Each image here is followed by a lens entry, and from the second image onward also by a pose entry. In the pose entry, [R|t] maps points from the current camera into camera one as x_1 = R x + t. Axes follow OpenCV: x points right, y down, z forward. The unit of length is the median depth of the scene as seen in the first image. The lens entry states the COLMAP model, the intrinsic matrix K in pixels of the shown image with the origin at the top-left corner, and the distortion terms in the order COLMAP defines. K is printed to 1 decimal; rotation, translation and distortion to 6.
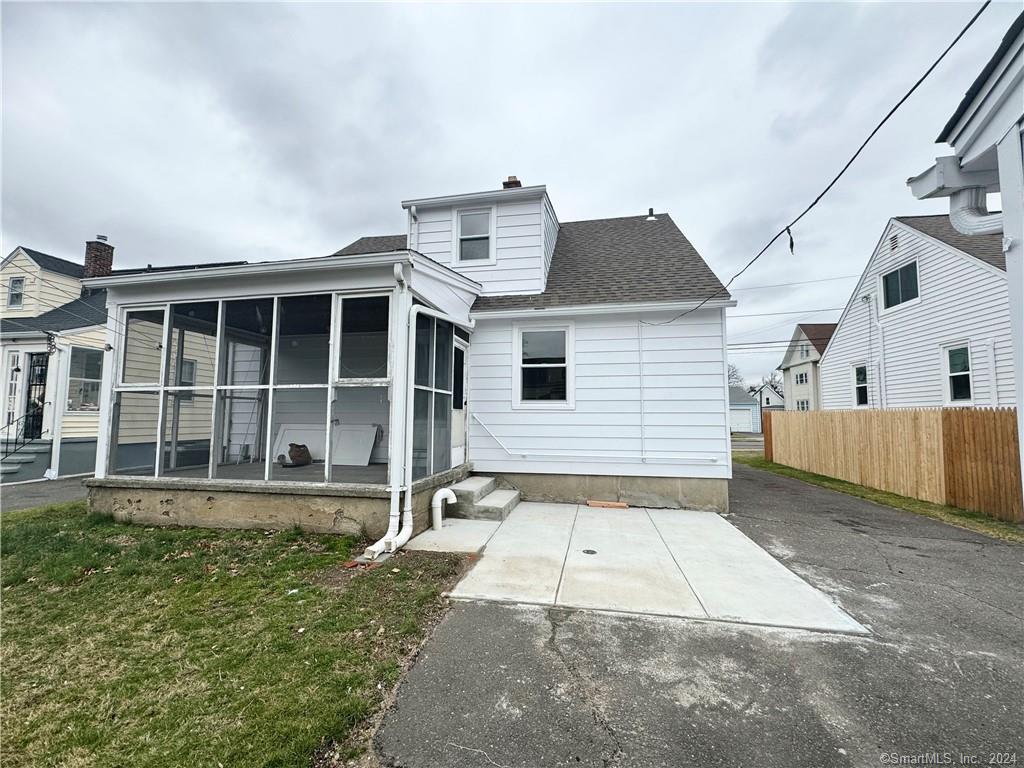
lens RADIAL K [[425.0, 0, 510.8], [0, 425.0, 384.0], [0, 0, 1]] dist [-0.000230, 0.000038]
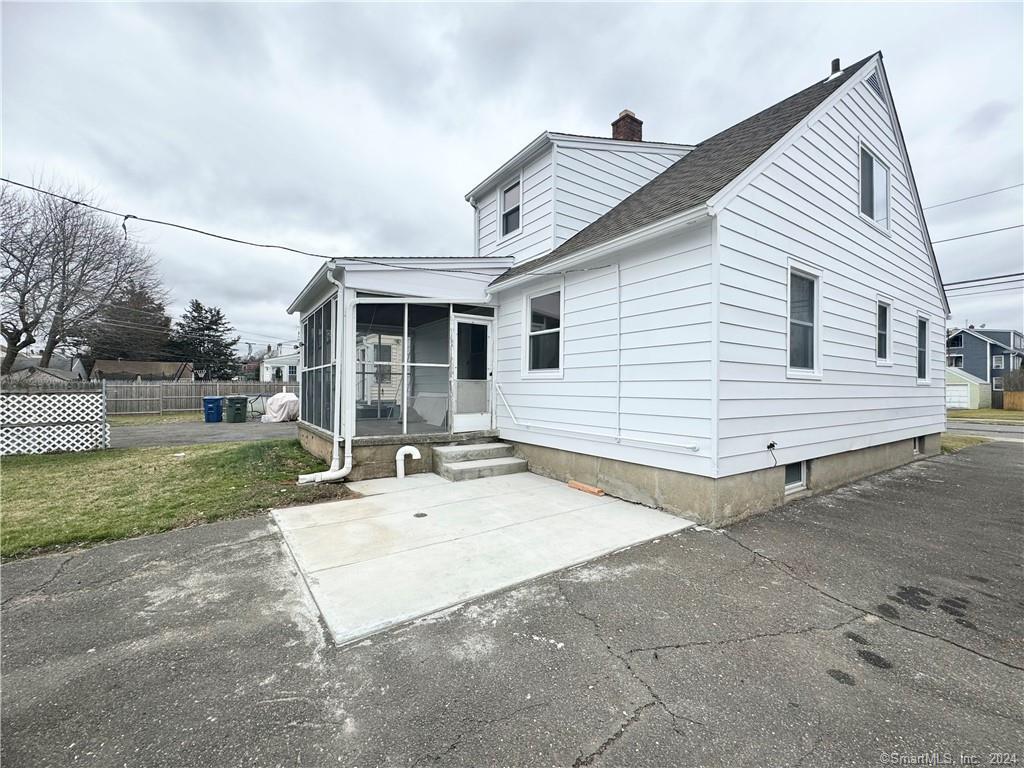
lens RADIAL K [[425.0, 0, 510.8], [0, 425.0, 384.0], [0, 0, 1]] dist [-0.000230, 0.000038]
pose [[0.708013, -0.006345, -0.706171, 0.928389], [0.053725, 0.997546, 0.044903, 0.033790], [0.704153, -0.069731, 0.706616, 0.379837]]
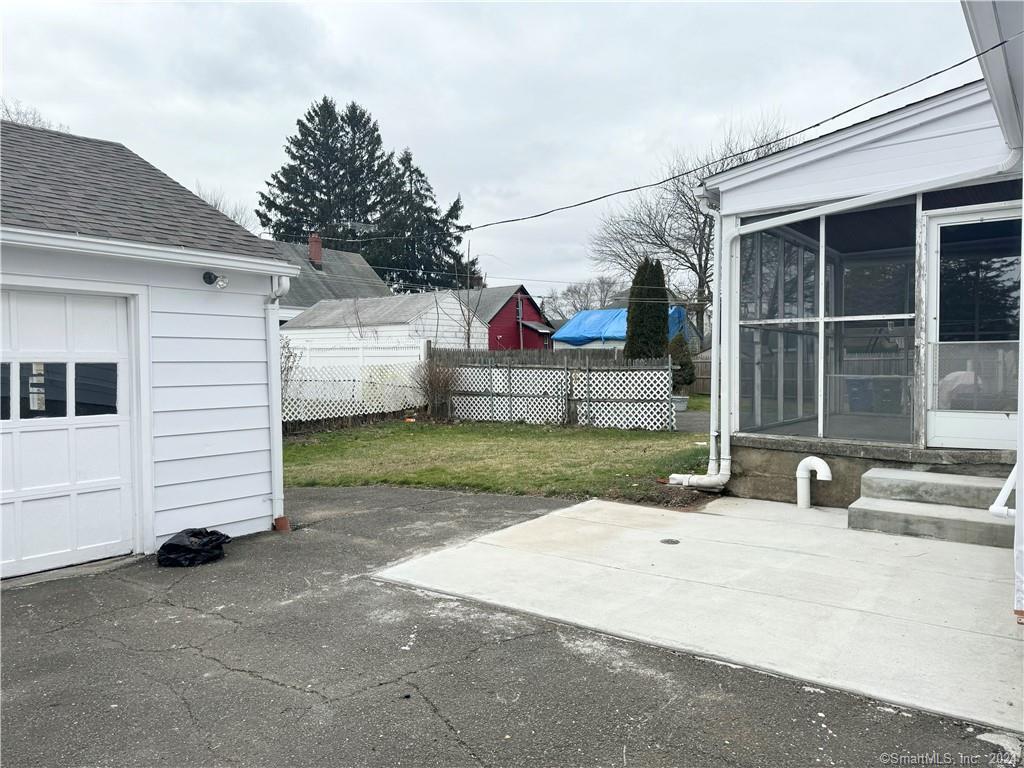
lens RADIAL K [[712.3, 0, 508.6], [0, 712.3, 383.5], [0, 0, 1]] dist [0.166371, -0.292593]
pose [[-0.456282, 0.021747, -0.889570, 1.209128], [0.073413, 0.997213, -0.013276, 0.103769], [0.886802, -0.071363, -0.456607, 1.150513]]
